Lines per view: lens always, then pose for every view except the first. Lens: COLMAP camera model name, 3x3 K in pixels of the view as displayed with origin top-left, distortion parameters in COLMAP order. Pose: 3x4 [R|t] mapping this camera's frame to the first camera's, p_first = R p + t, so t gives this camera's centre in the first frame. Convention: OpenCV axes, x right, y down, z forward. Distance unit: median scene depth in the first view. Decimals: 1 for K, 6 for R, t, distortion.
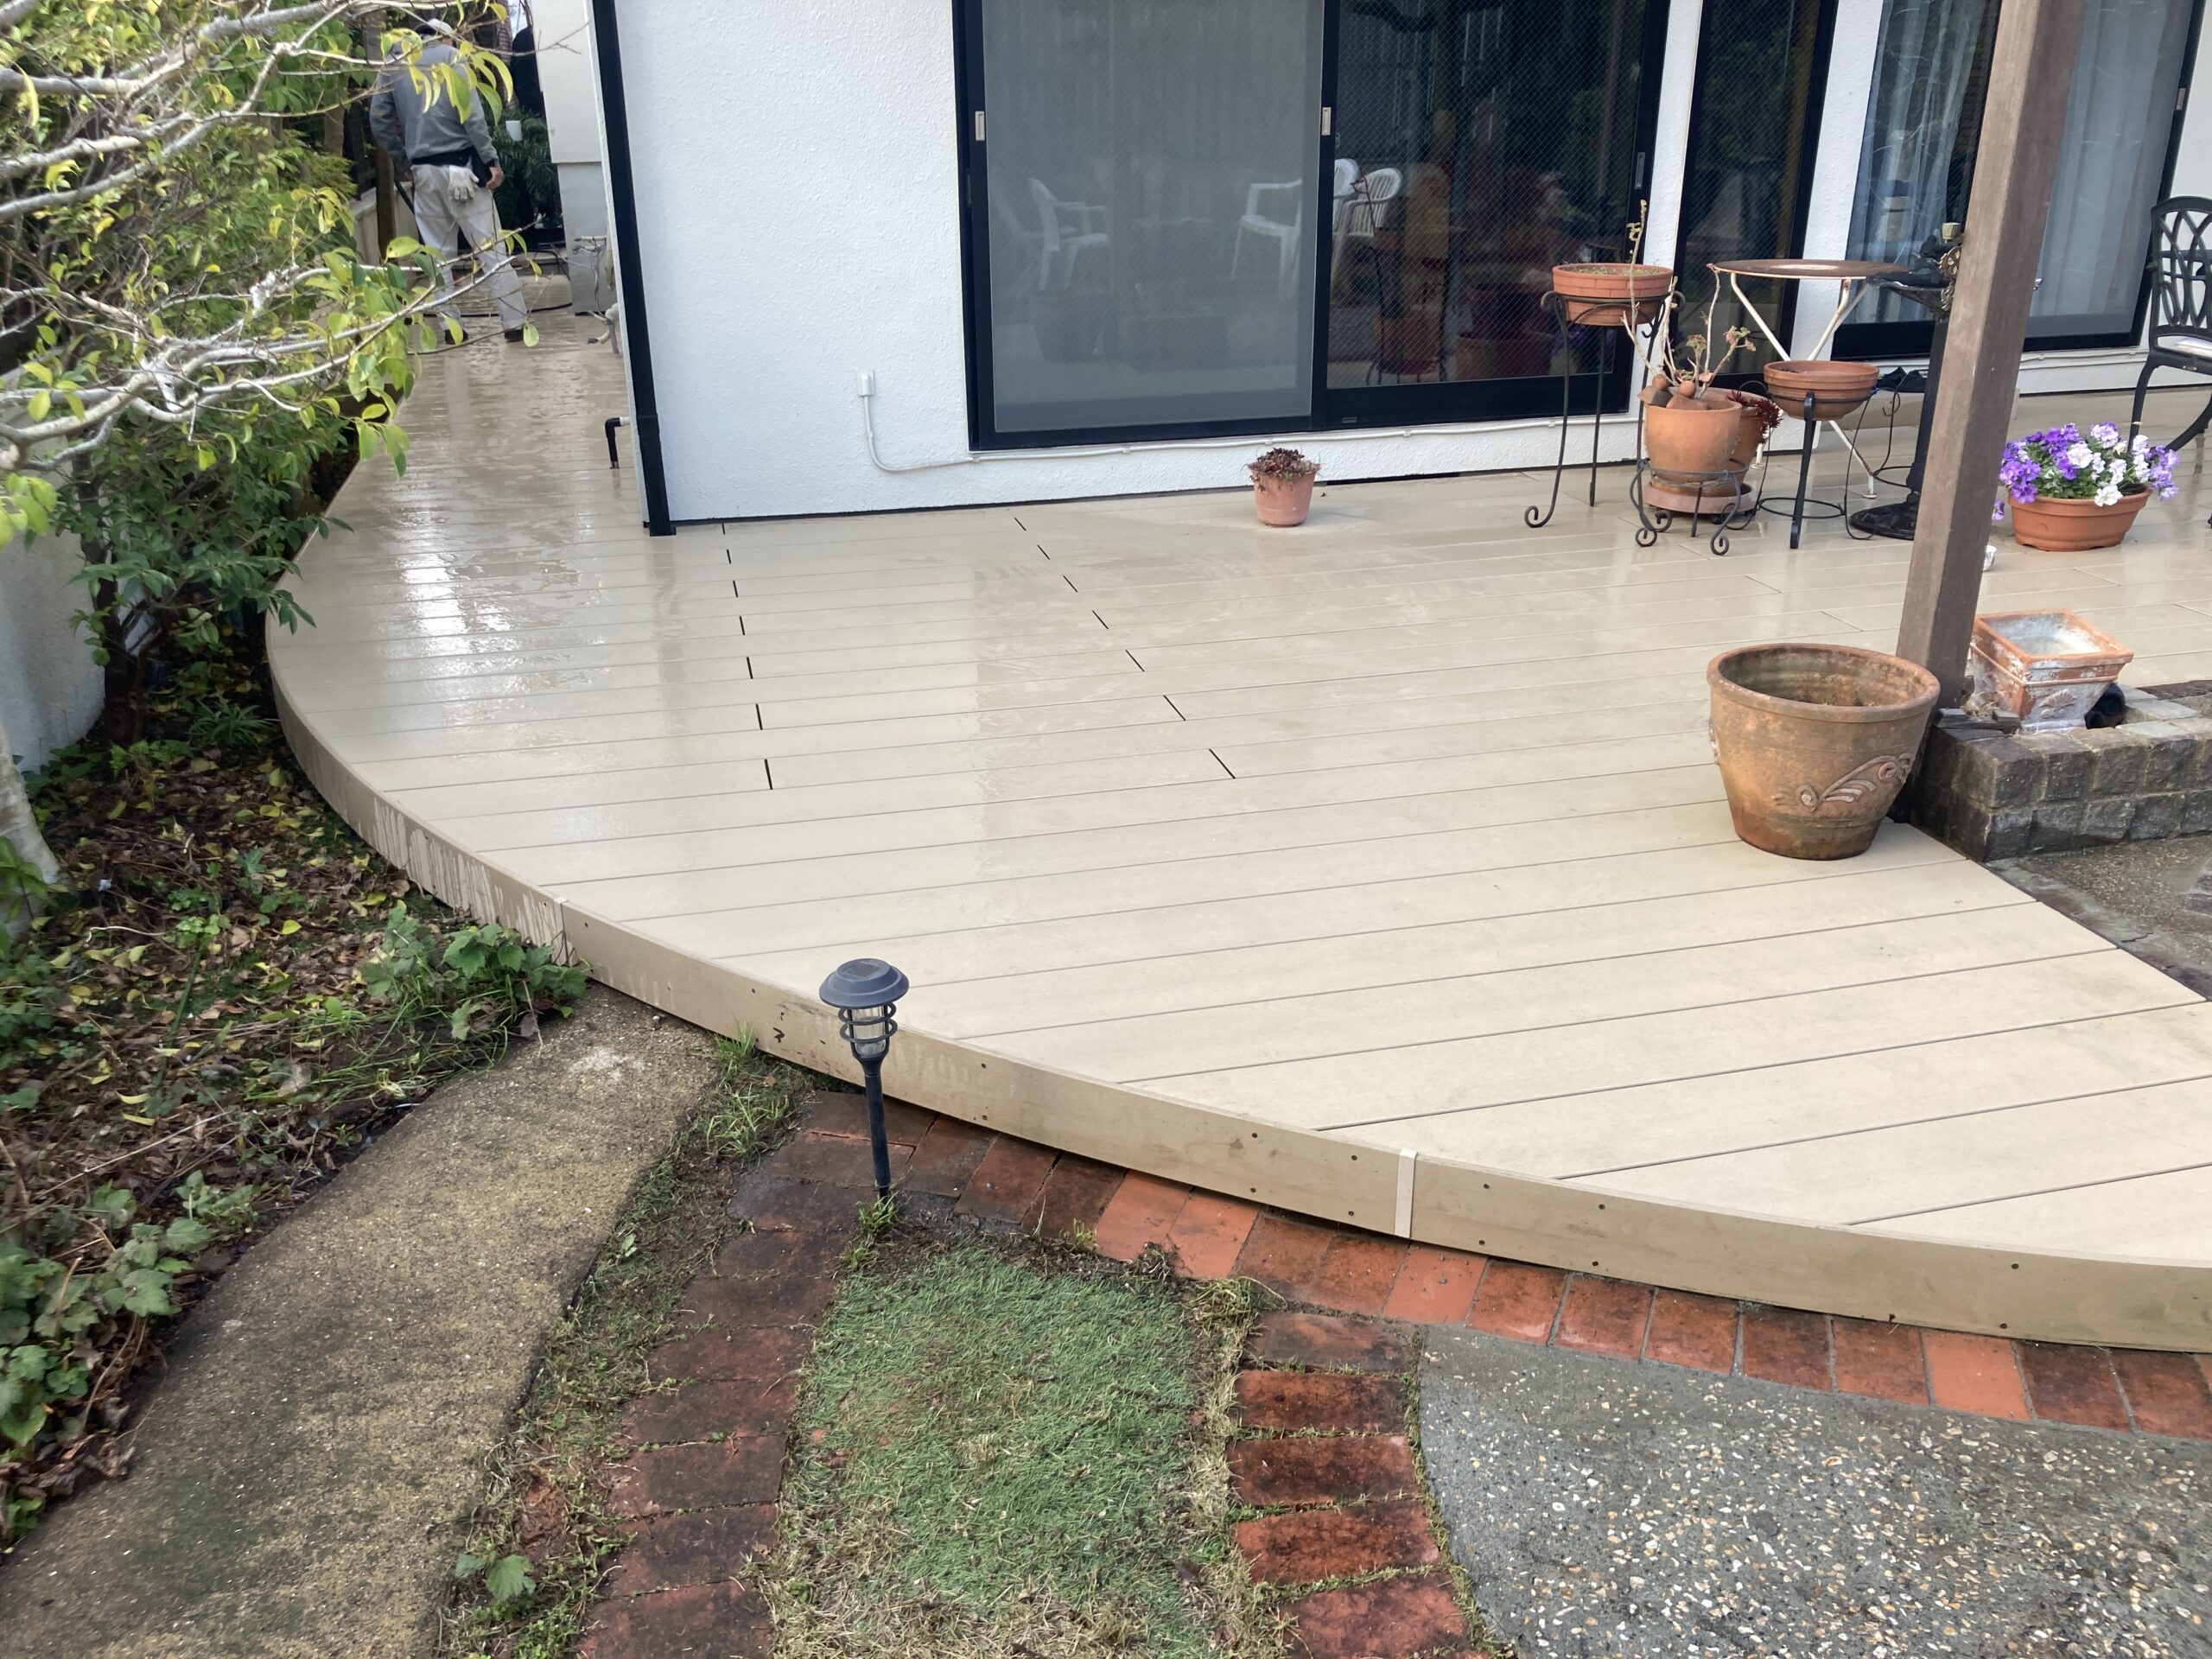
lens RADIAL K [[1776.9, 0, 1105.6], [0, 1776.9, 819.7], [0, 0, 1]] dist [0.006519, -0.047106]
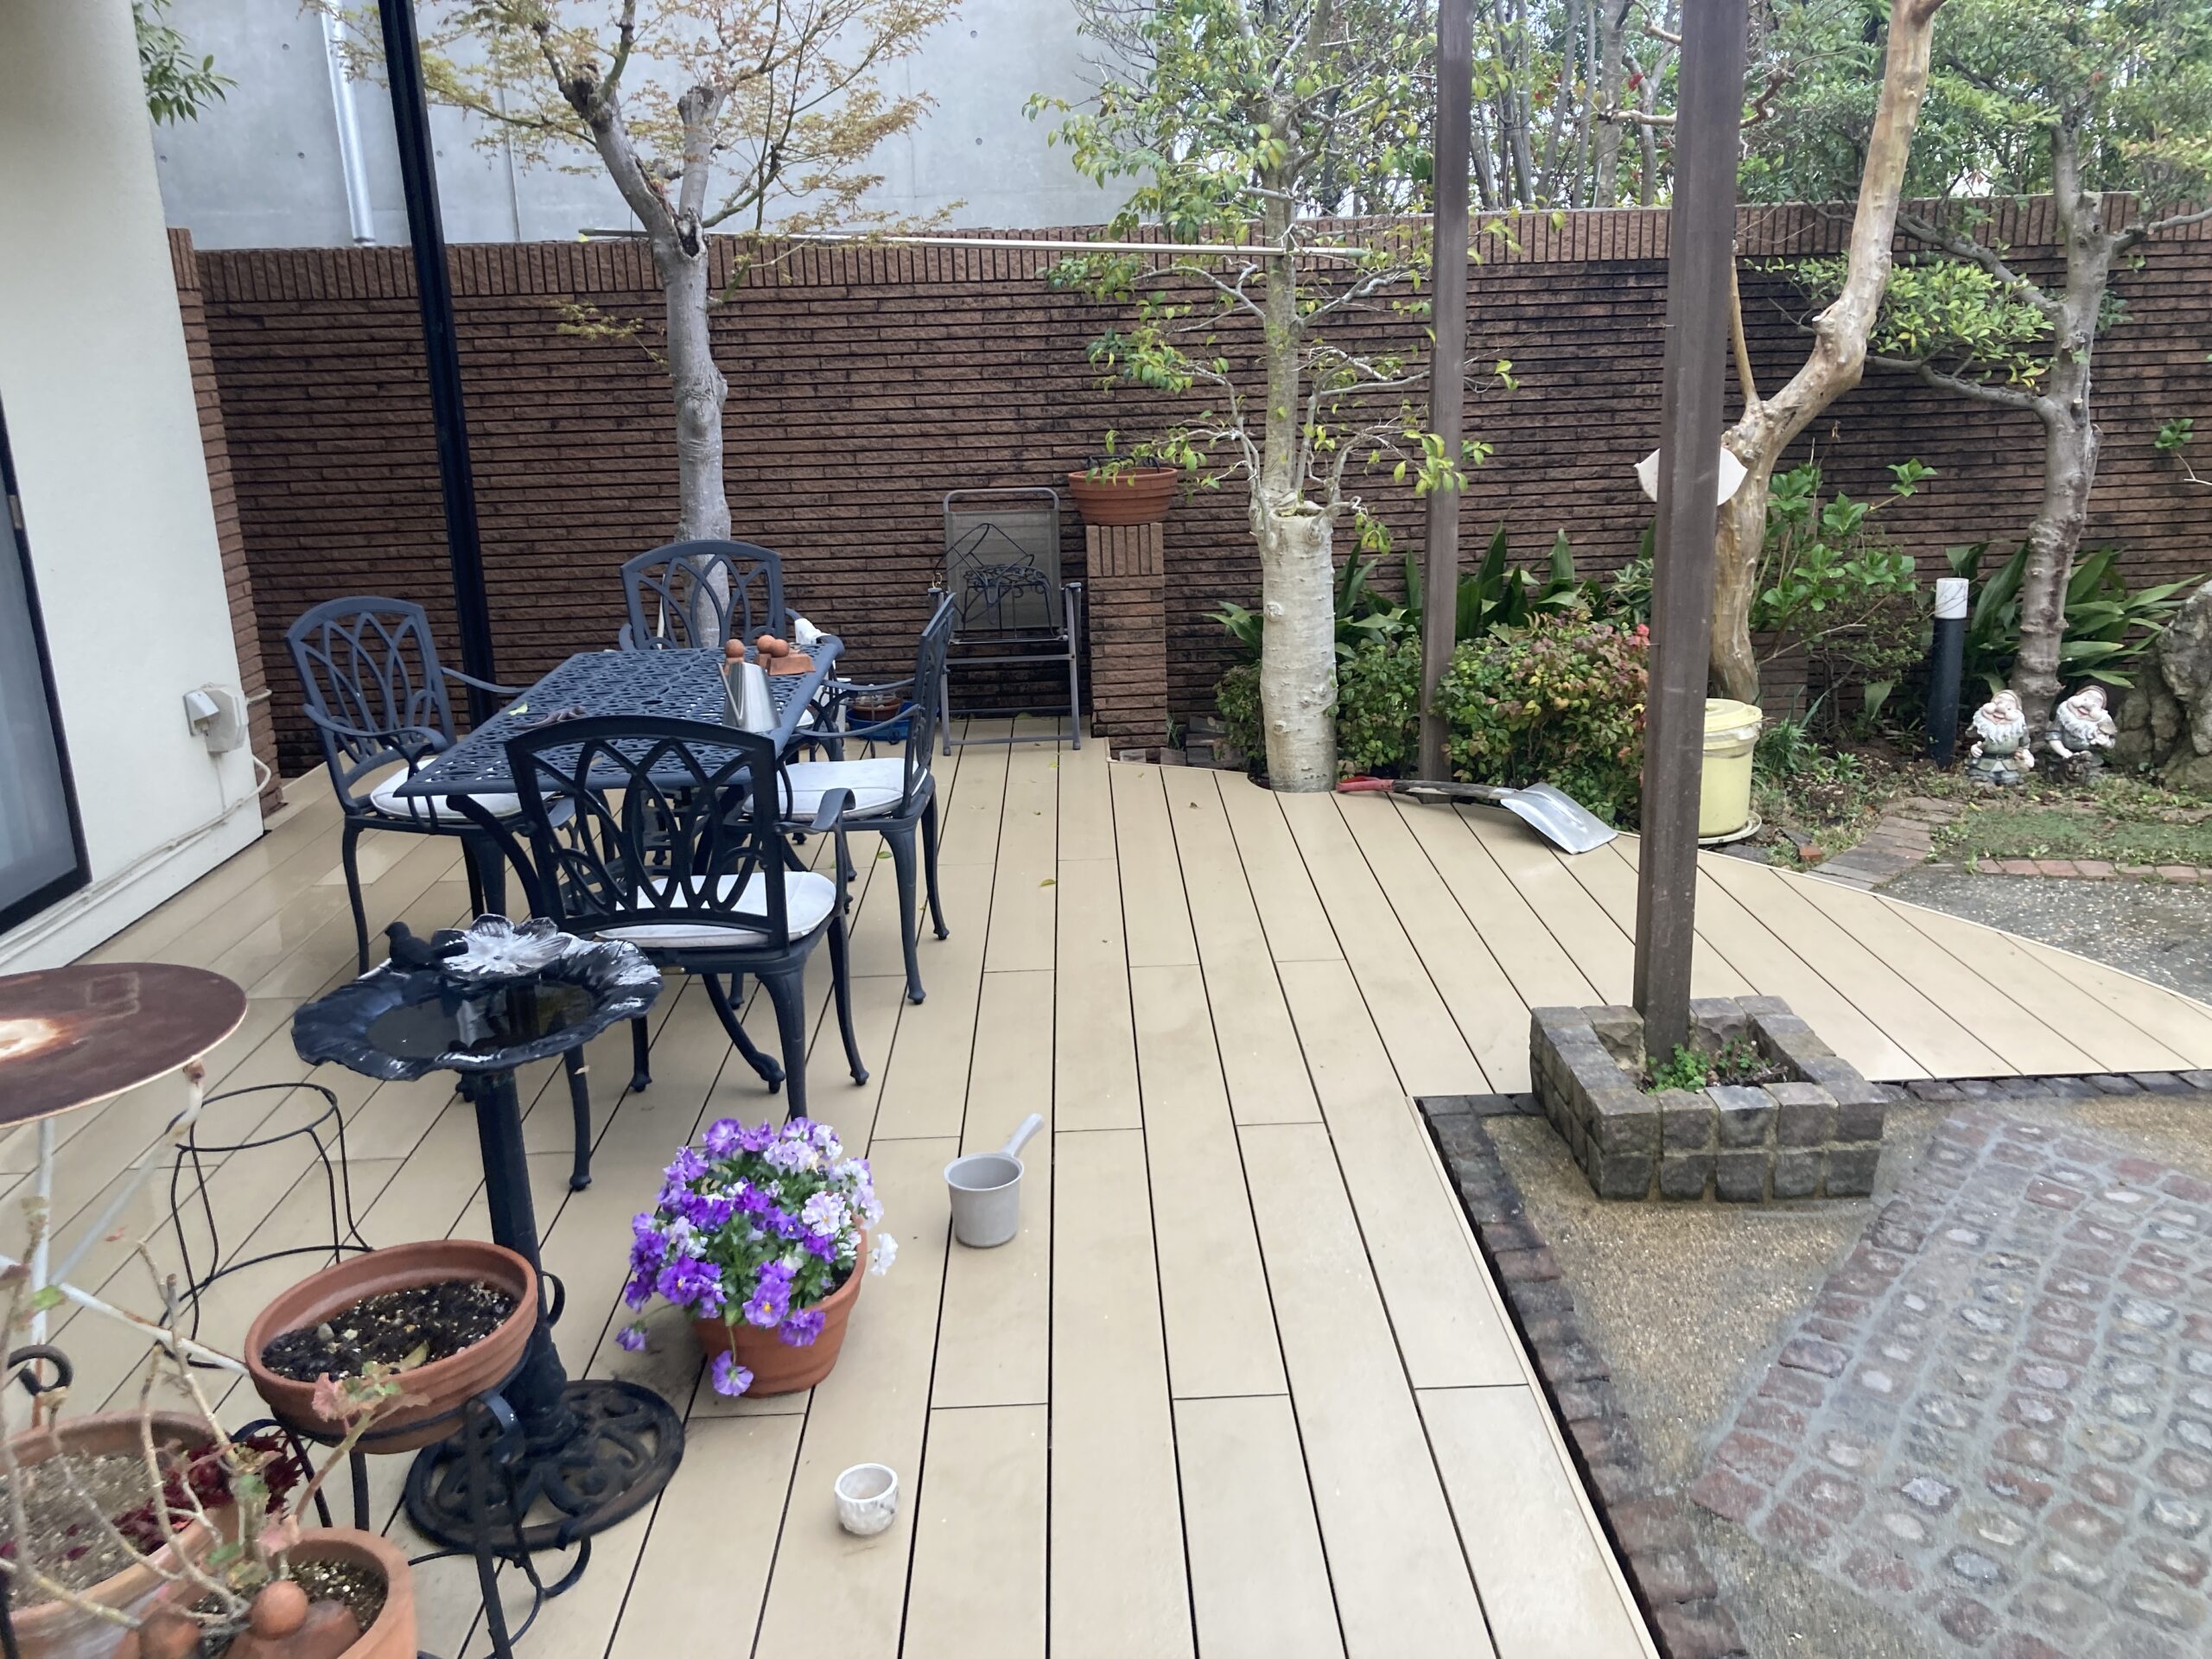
lens RADIAL K [[1768.7, 0, 1103.5], [0, 1768.7, 833.8], [0, 0, 1]] dist [0.003924, 0.000011]
pose [[0.180602, -0.260488, 0.948435, 0.146814], [0.397991, 0.901174, 0.171722, -0.545509], [-0.899436, 0.346456, 0.266426, 1.108538]]
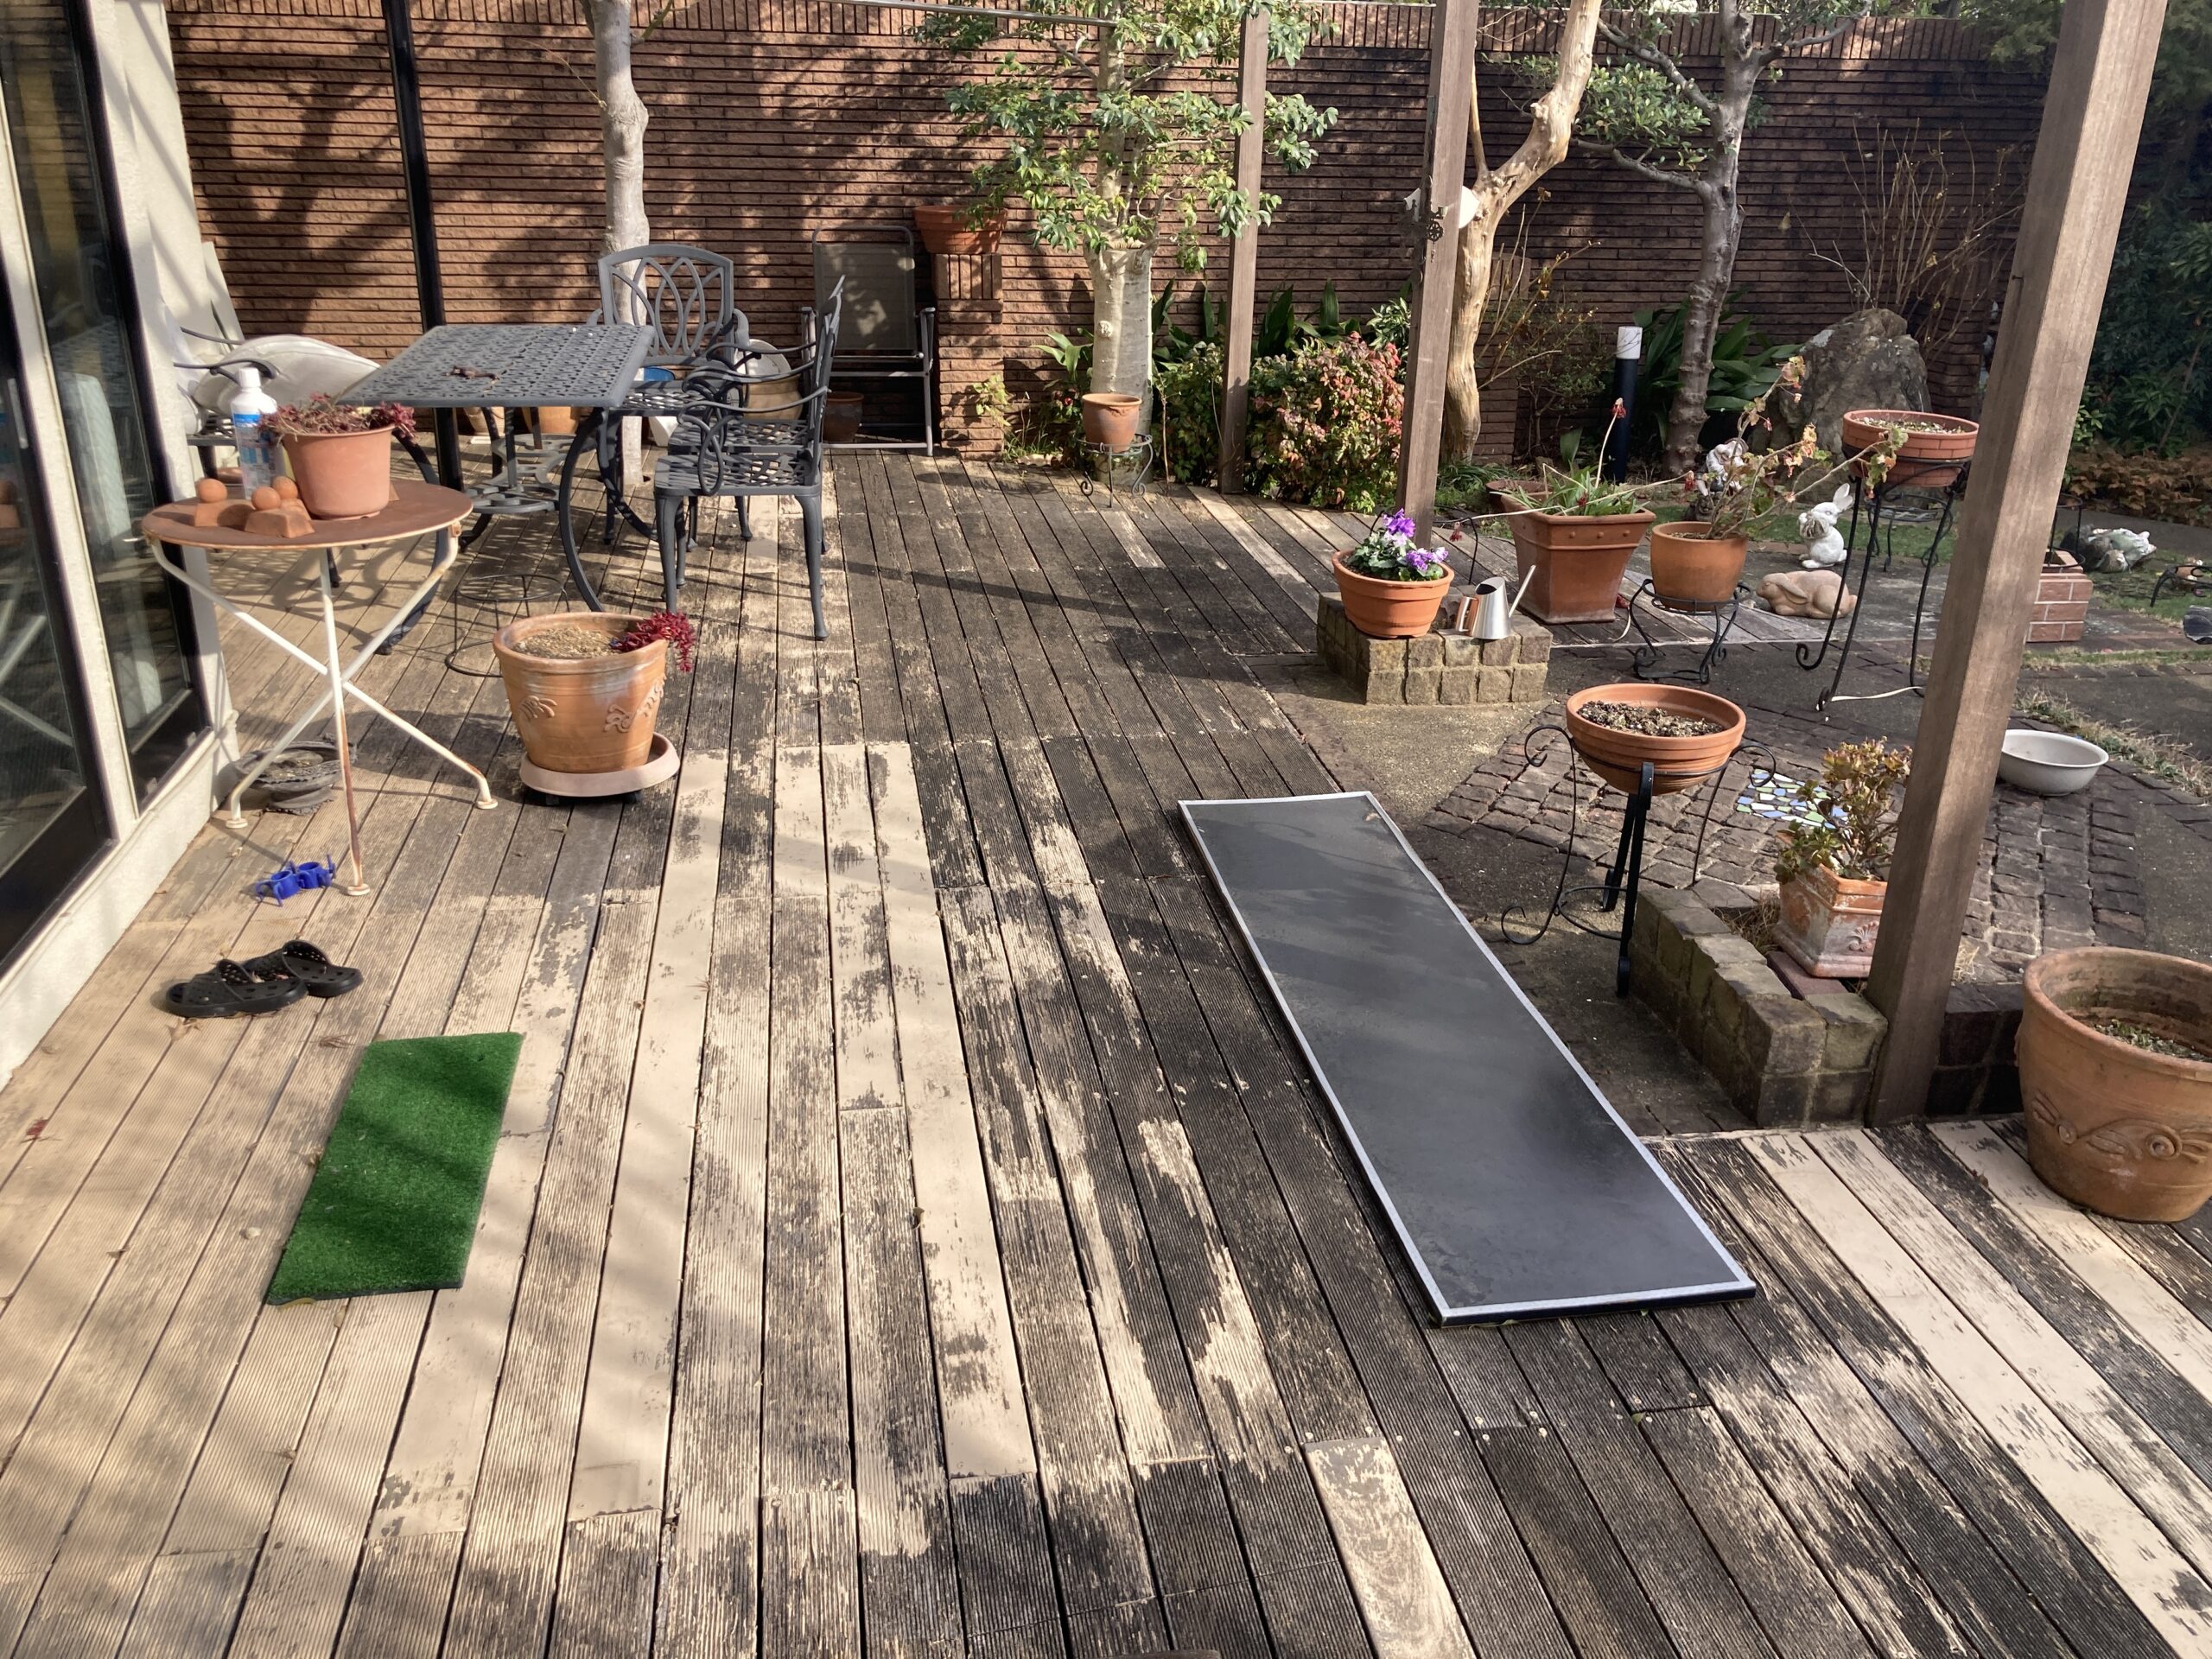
lens RADIAL K [[1776.9, 0, 1105.6], [0, 1776.9, 819.7], [0, 0, 1]] dist [0.006519, -0.047106]
pose [[0.039848, -0.361131, 0.931663, -0.316860], [0.358838, 0.875375, 0.323965, -0.550992], [-0.932549, 0.321407, 0.164470, 1.180908]]
